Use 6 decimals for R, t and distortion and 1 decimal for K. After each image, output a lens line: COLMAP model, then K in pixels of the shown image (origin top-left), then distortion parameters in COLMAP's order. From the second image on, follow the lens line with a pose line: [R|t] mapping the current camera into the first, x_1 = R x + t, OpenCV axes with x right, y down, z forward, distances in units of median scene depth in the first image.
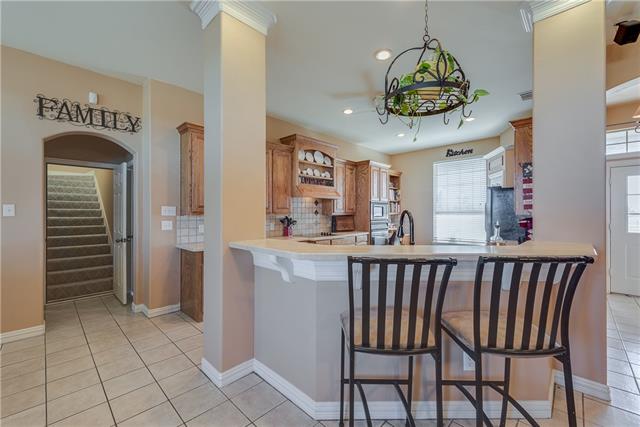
lens RADIAL K [[267.4, 0, 320.0], [0, 267.4, 213.5], [0, 0, 1]] dist [0.000186, -0.000091]
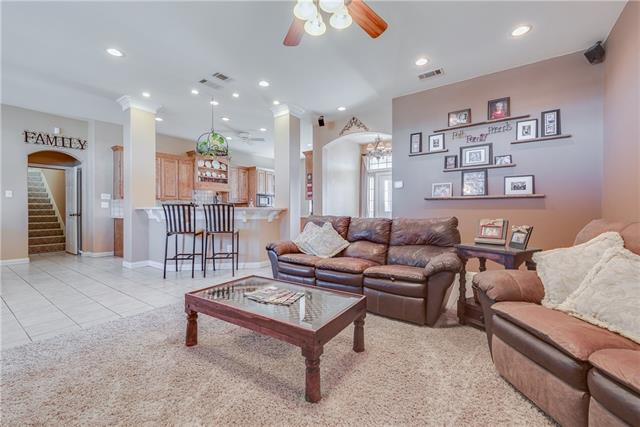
lens RADIAL K [[267.4, 0, 320.0], [0, 267.4, 213.5], [0, 0, 1]] dist [0.000186, -0.000091]
pose [[0.987450, -0.000471, 0.157932, 0.397488], [-0.001289, 0.999938, 0.011044, 0.060903], [-0.157928, -0.011109, 0.987388, -0.698284]]
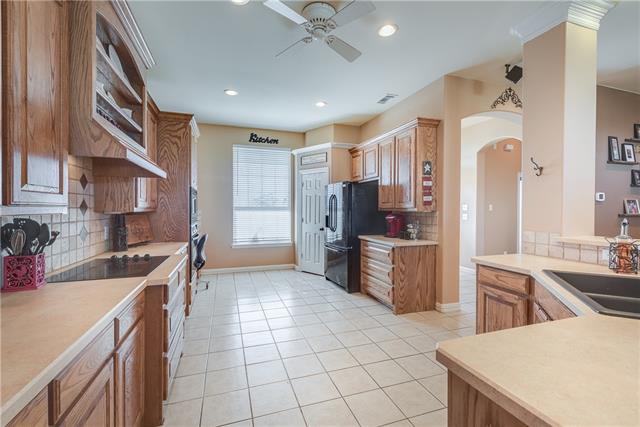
lens RADIAL K [[267.4, 0, 320.0], [0, 267.4, 213.5], [0, 0, 1]] dist [0.000186, -0.000091]
pose [[0.464302, -0.008406, 0.885637, -0.249892], [-0.001046, 0.999949, 0.010039, 0.003562], [-0.885676, -0.005587, 0.464270, 0.643193]]
